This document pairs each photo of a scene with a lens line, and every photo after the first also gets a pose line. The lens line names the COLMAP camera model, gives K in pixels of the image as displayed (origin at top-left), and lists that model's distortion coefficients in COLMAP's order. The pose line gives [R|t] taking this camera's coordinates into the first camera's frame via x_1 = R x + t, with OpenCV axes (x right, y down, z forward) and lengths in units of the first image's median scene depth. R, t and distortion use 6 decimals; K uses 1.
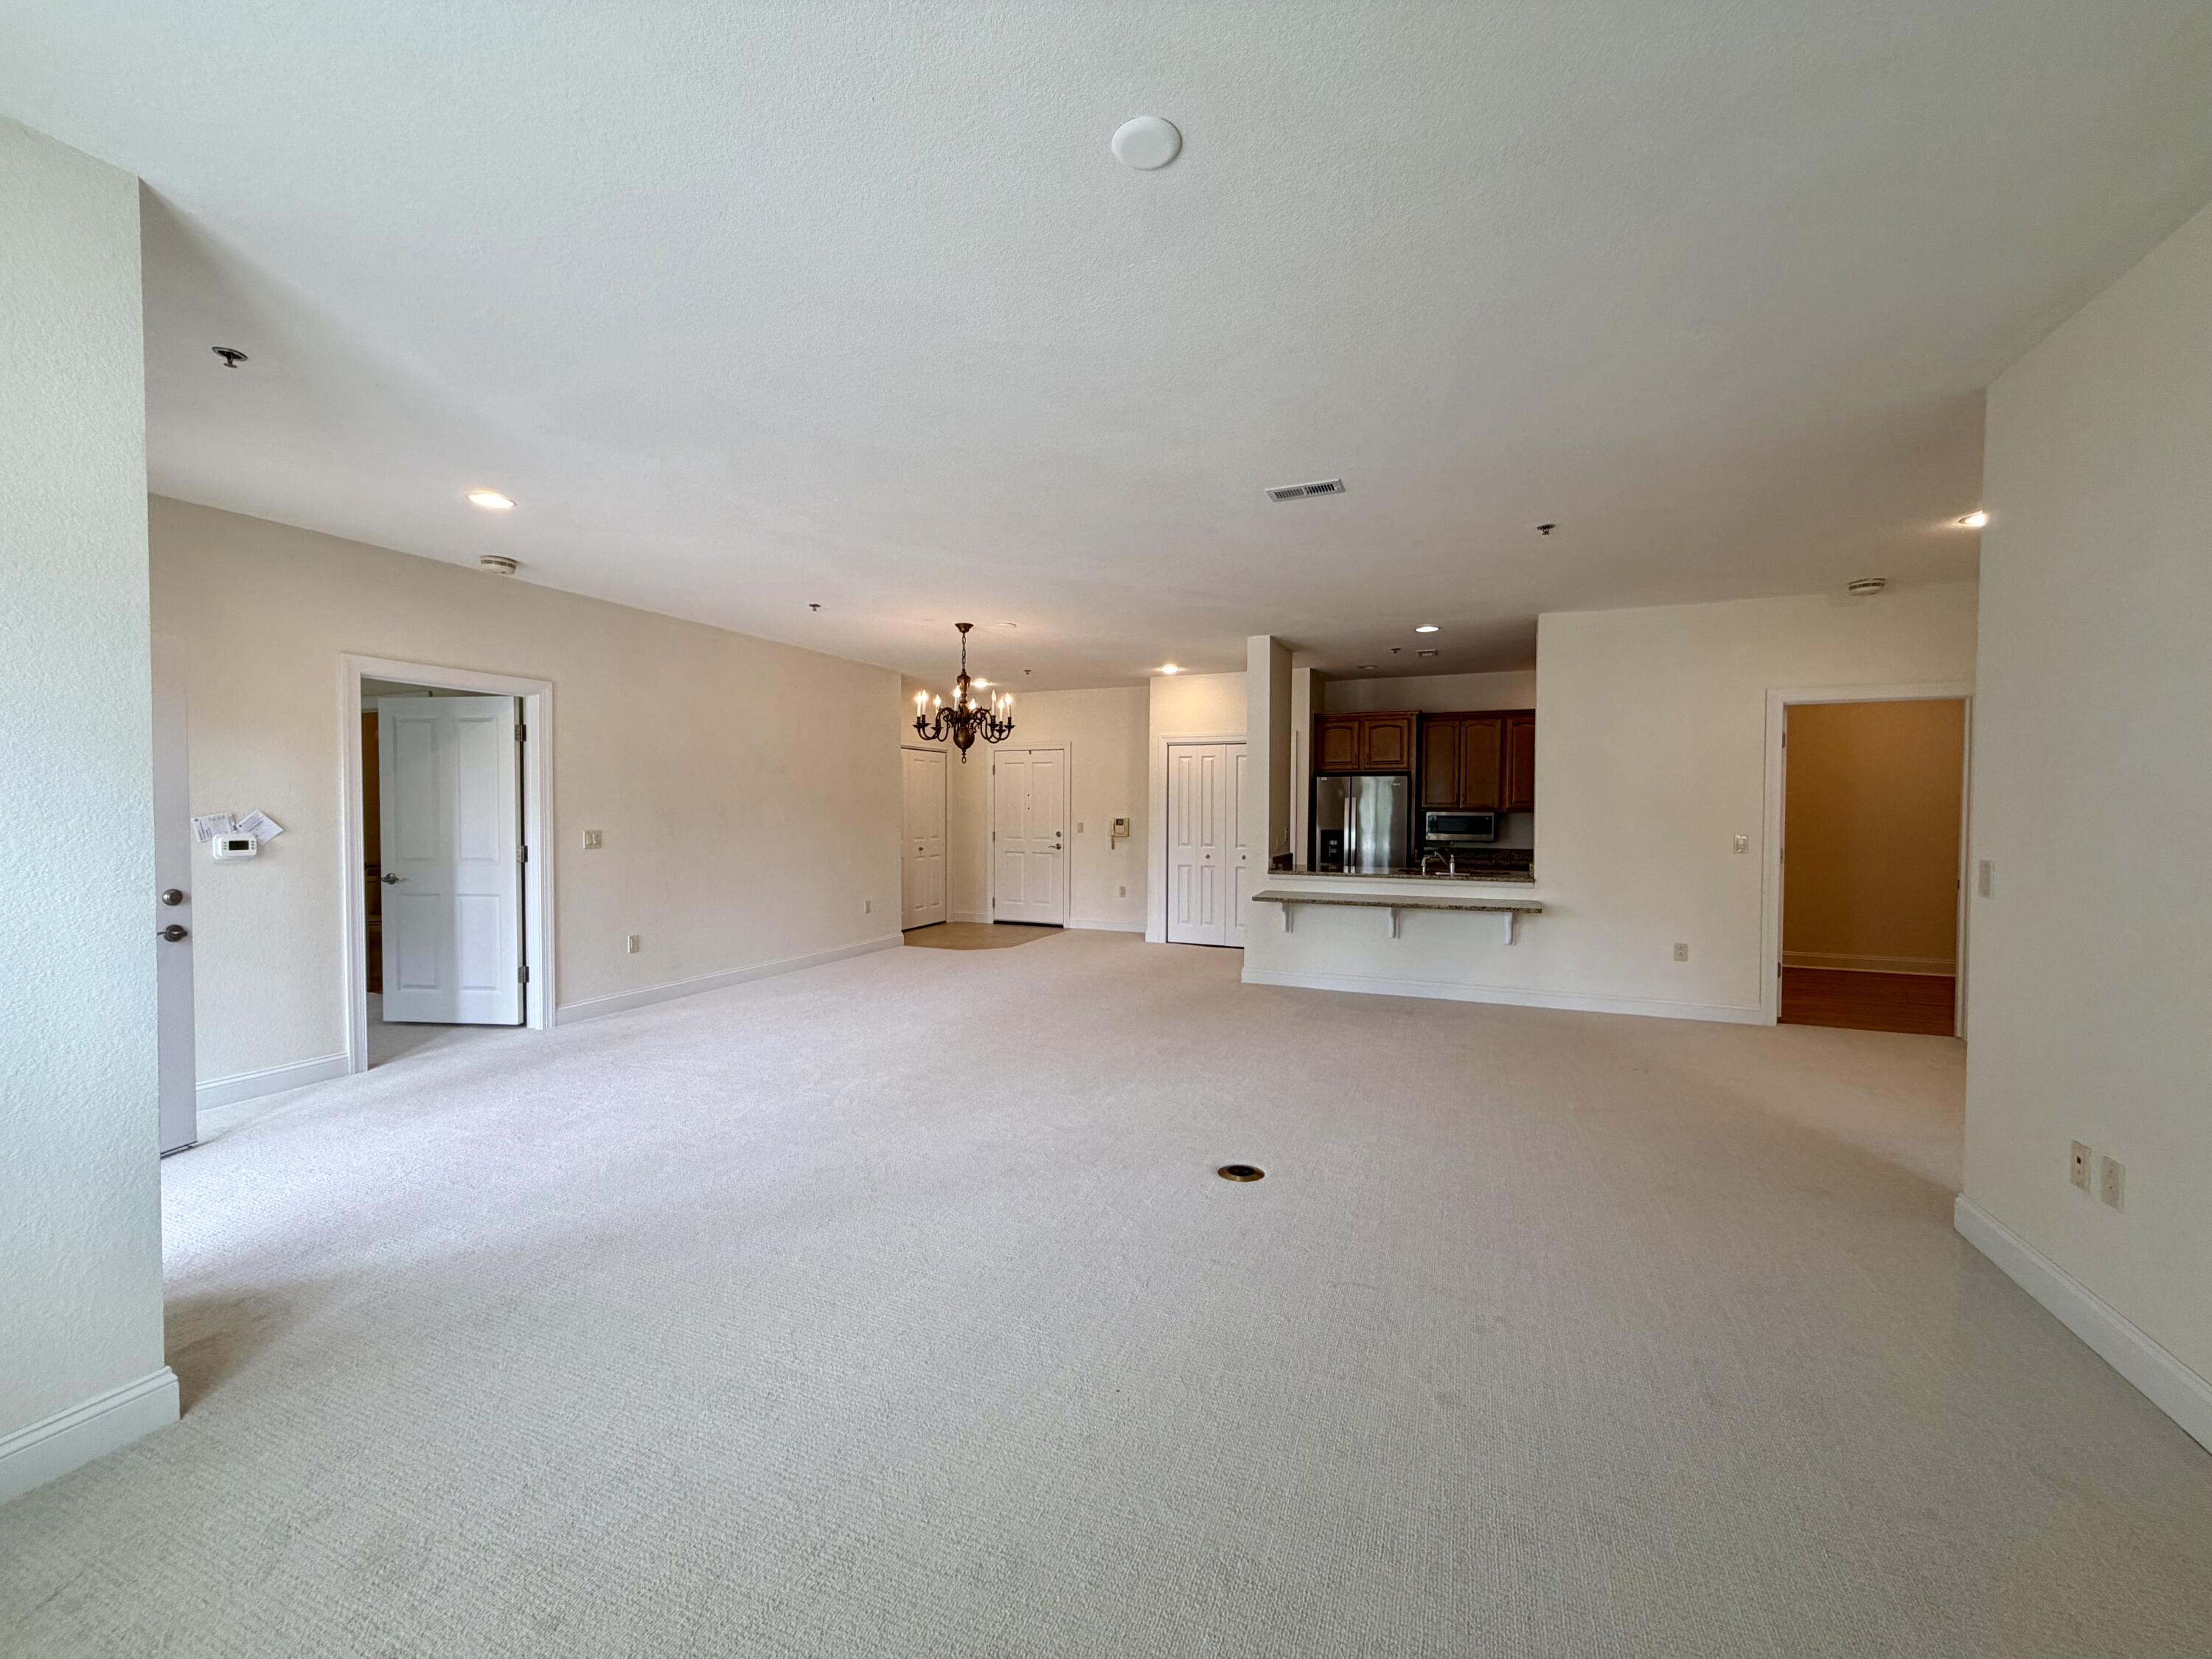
lens RADIAL K [[878.3, 0, 1100.7], [0, 878.3, 829.1], [0, 0, 1]] dist [-0.002083, 0.000447]
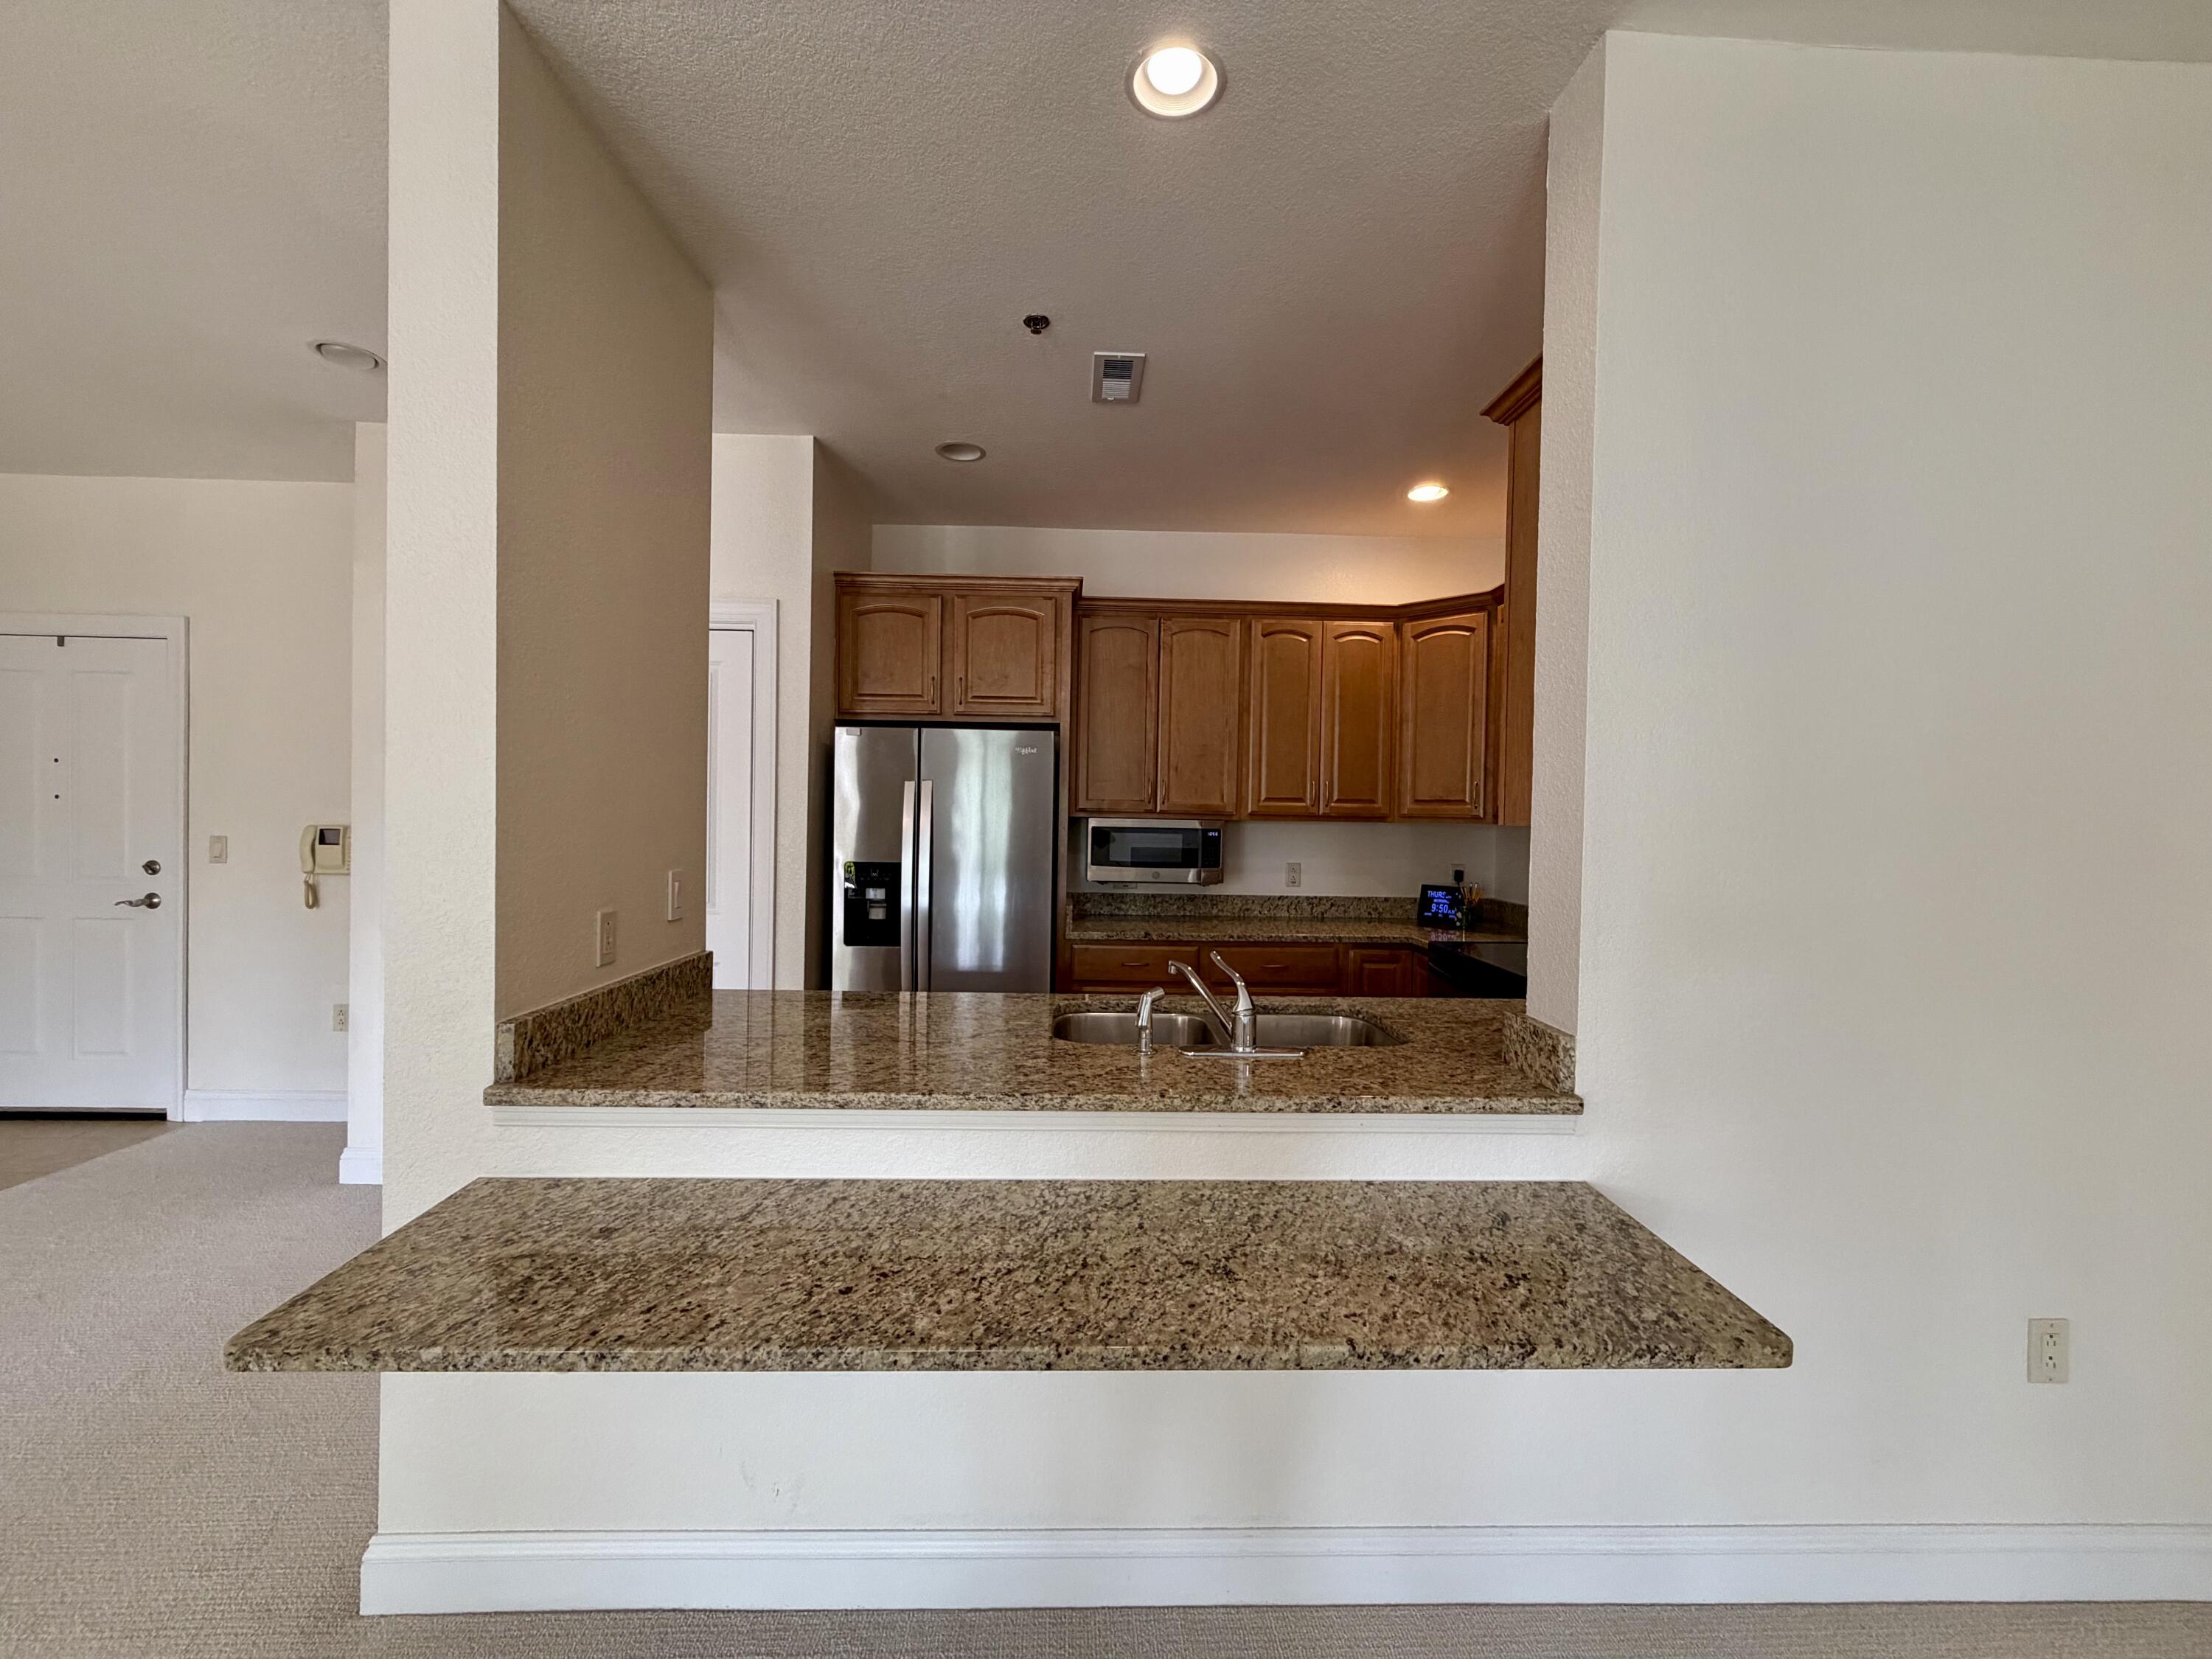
lens RADIAL K [[878.3, 0, 1105.0], [0, 878.3, 823.5], [0, 0, 1]] dist [-0.002083, 0.000447]
pose [[0.906172, 0.006827, 0.422855, 0.190461], [-0.003984, 0.999963, -0.007607, -0.013572], [-0.422891, 0.005209, 0.906166, 0.594269]]
